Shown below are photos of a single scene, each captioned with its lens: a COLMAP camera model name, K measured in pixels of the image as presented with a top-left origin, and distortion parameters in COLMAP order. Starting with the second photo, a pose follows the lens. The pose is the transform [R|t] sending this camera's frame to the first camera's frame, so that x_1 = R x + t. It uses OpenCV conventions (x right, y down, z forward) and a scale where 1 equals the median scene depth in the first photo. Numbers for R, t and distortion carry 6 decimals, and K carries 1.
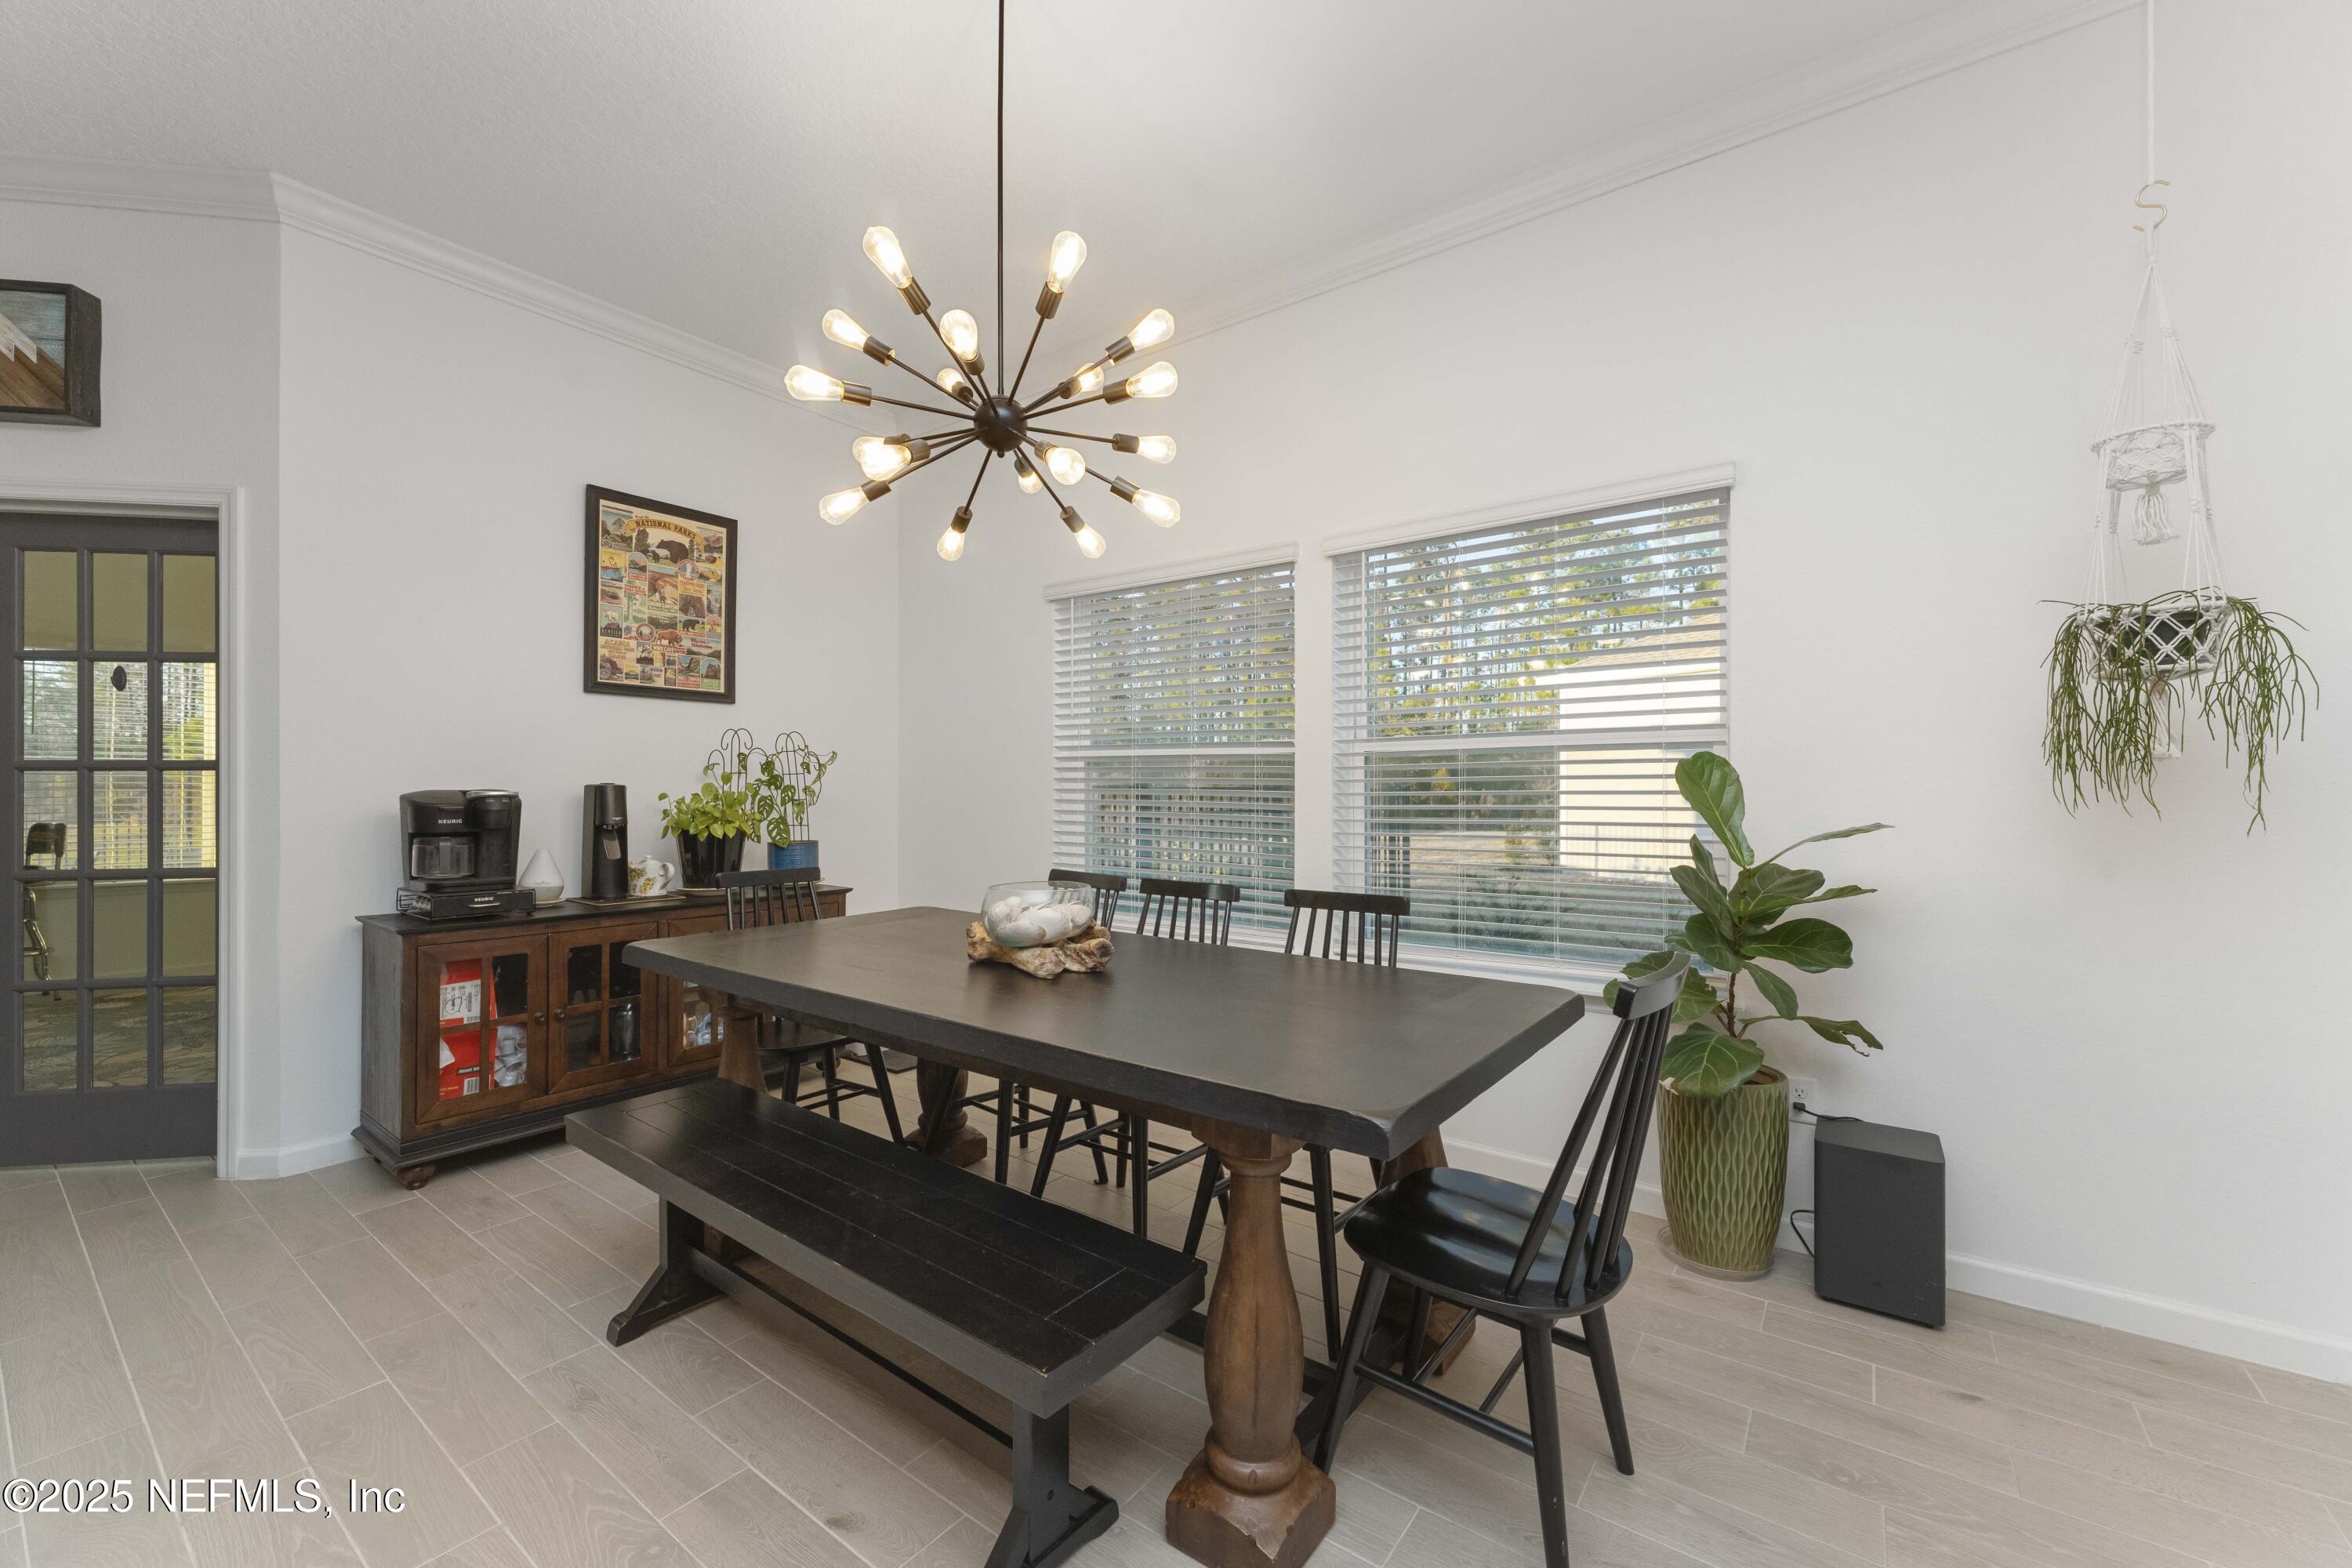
lens RADIAL K [[961.4, 0, 1164.4], [0, 961.4, 790.9], [0, 0, 1]] dist [0.001139, -0.000817]
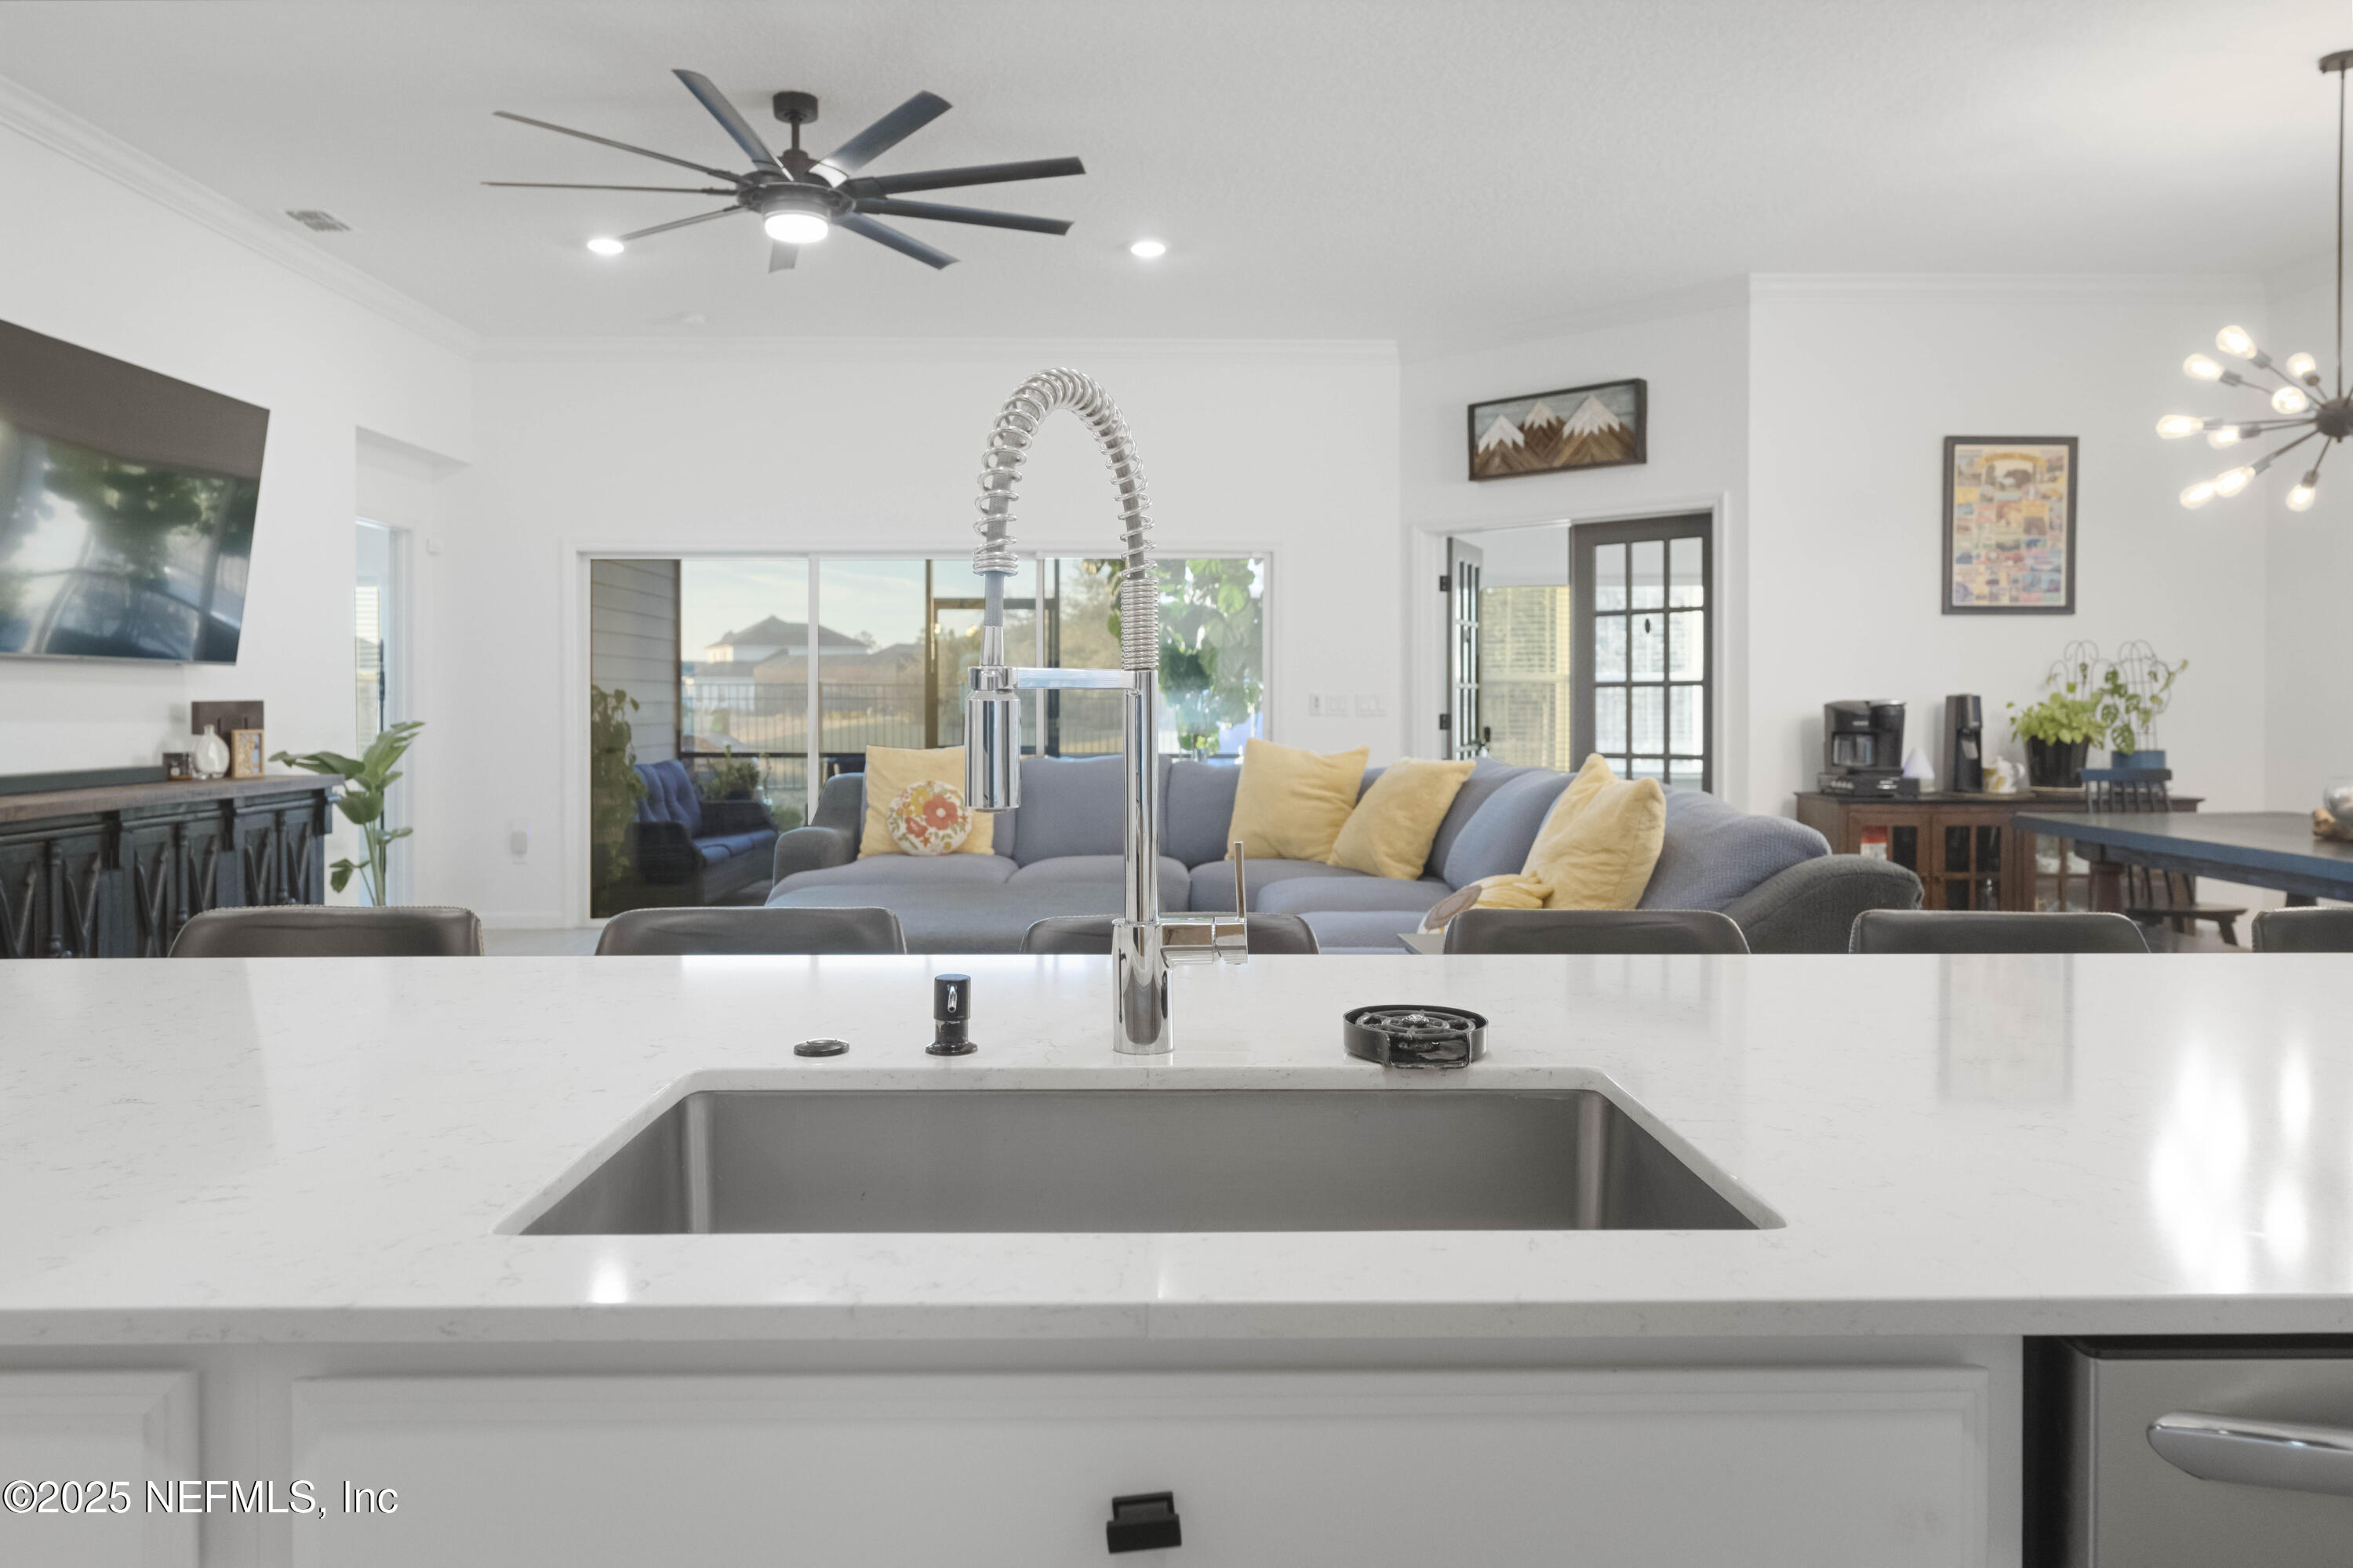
lens RADIAL K [[1544.1, 0, 1186.5], [0, 1544.1, 717.0], [0, 0, 1]] dist [0.001386, 0.003318]
pose [[0.625444, 0.006262, -0.780244, 0.280421], [0.003841, 0.999931, 0.011104, -0.003756], [0.780260, -0.009941, 0.625377, -0.875324]]
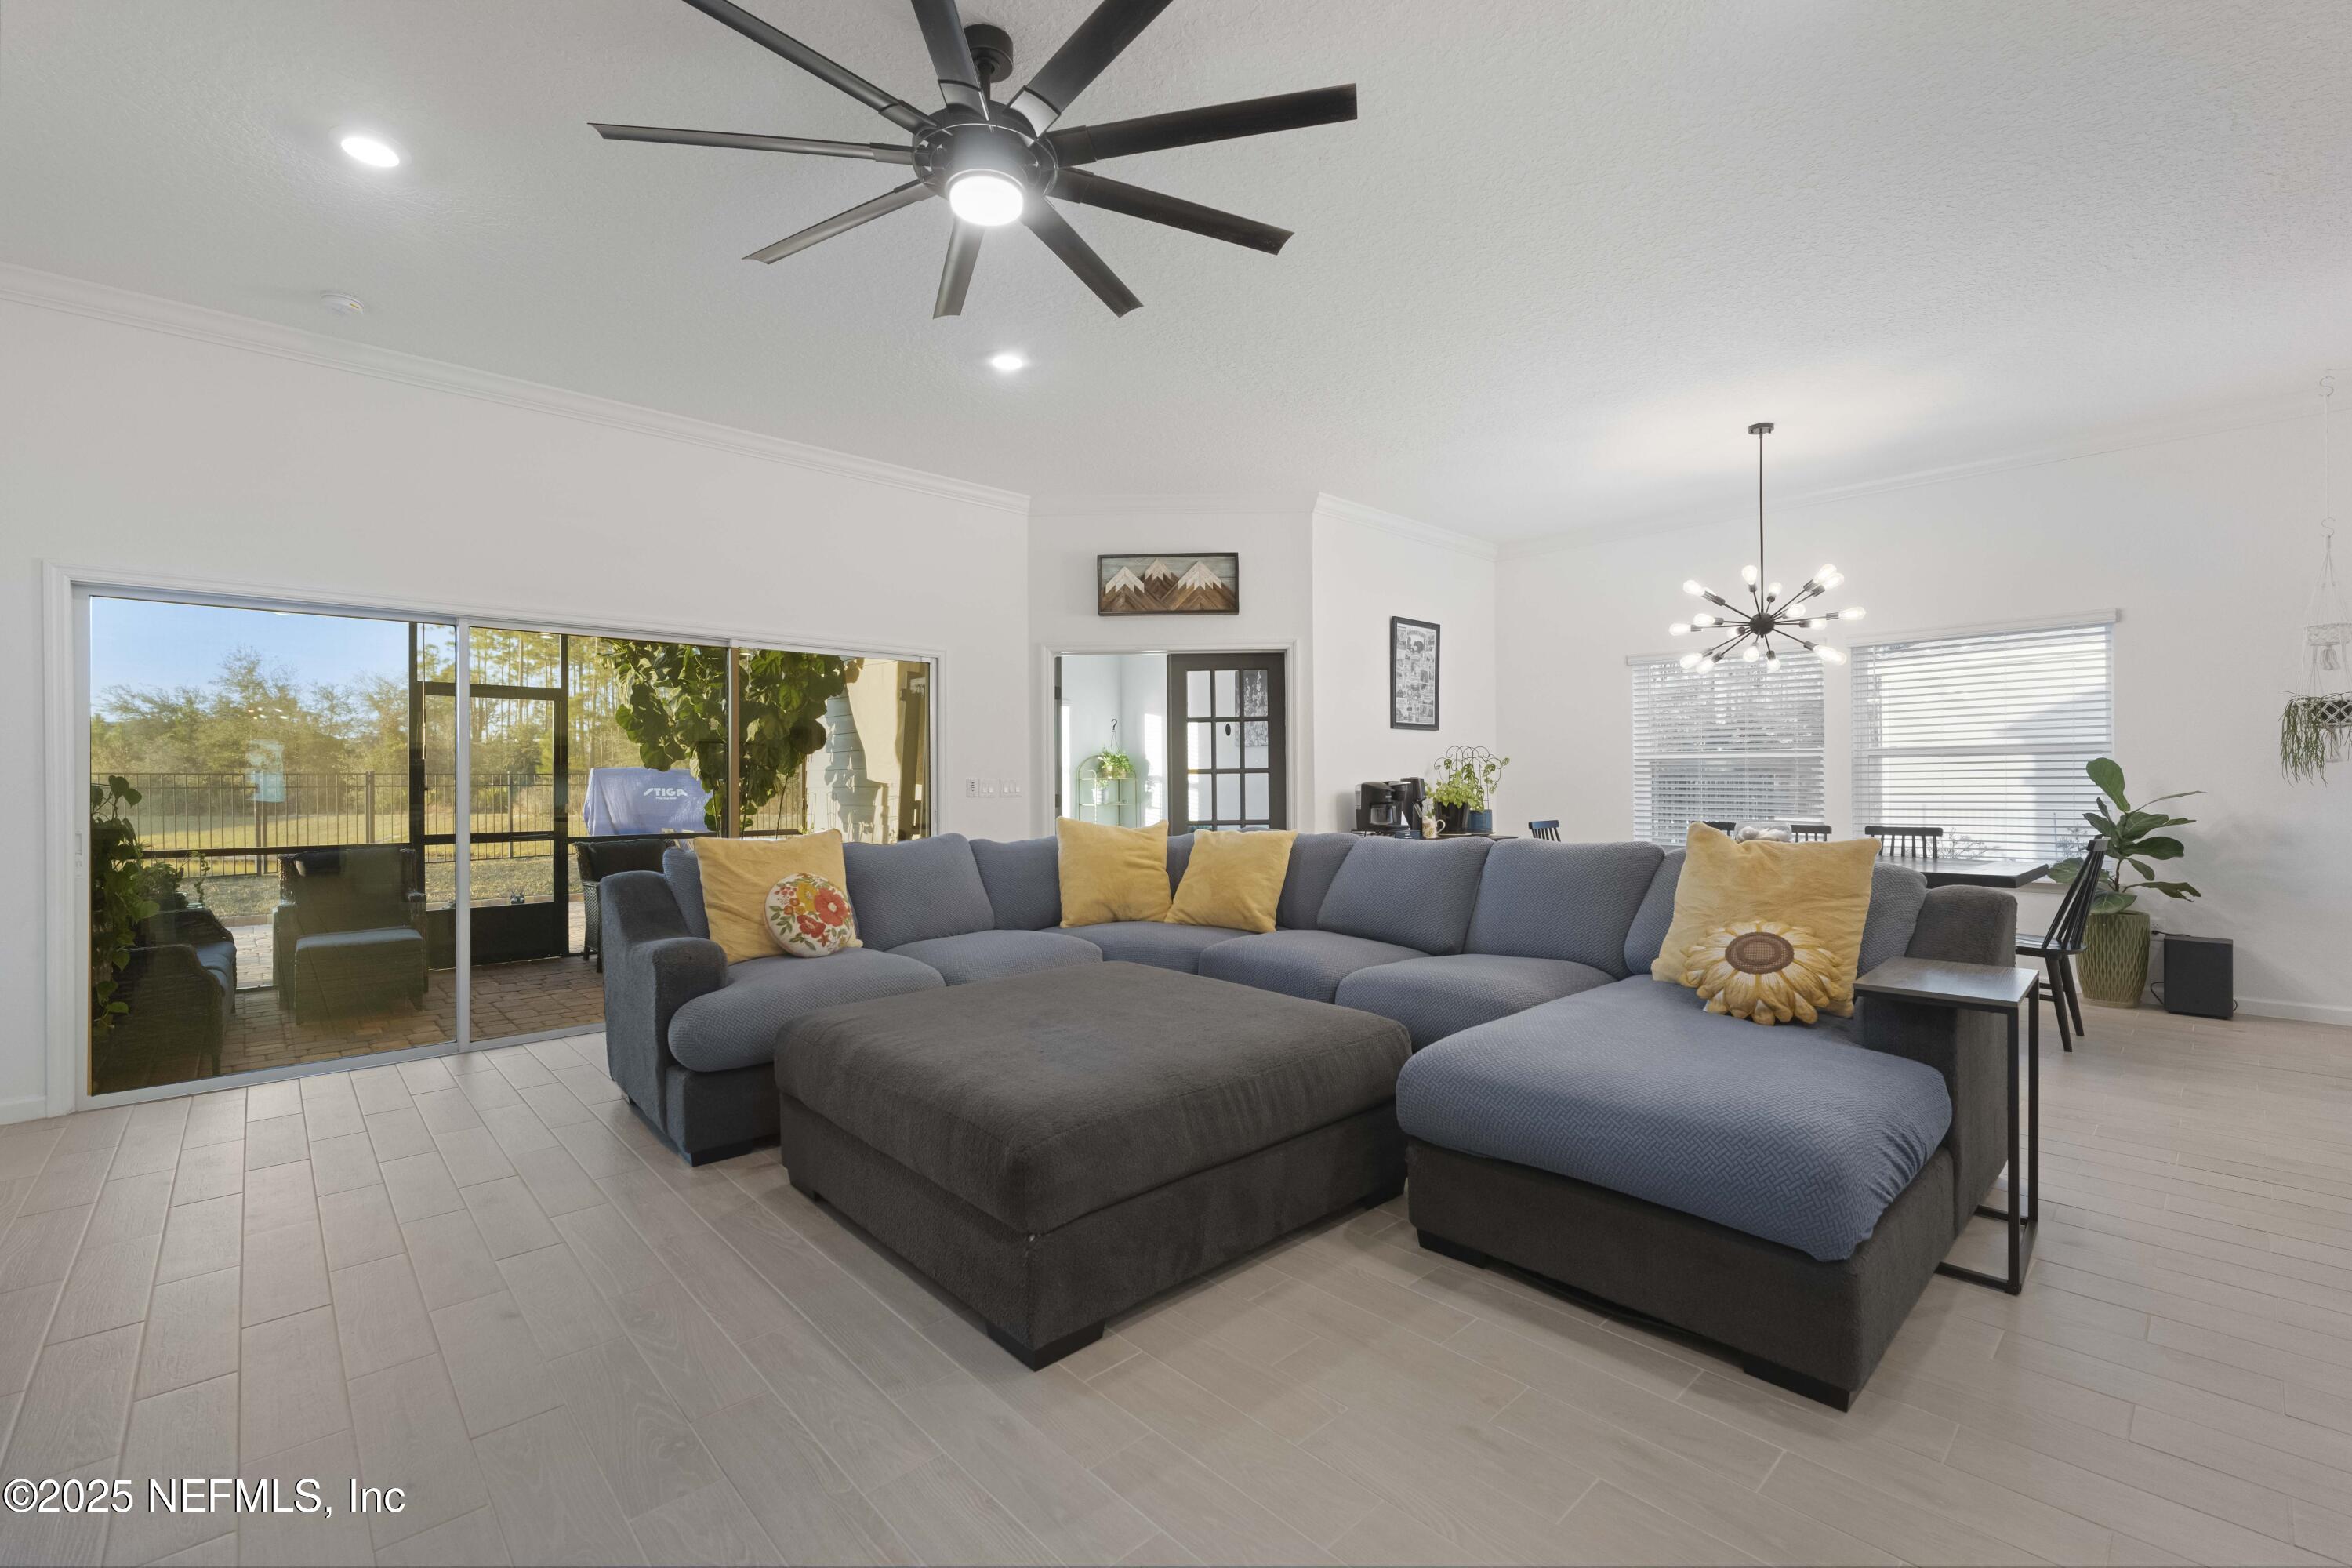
lens RADIAL K [[1001.7, 0, 1176.0], [0, 1001.7, 784.0], [0, 0, 1]] dist [-0.003043, -0.000435]
pose [[0.983435, -0.008362, -0.181069, -0.659954], [0.009310, 0.999947, 0.004388, -0.007914], [0.181022, -0.006001, 0.983461, -0.964702]]
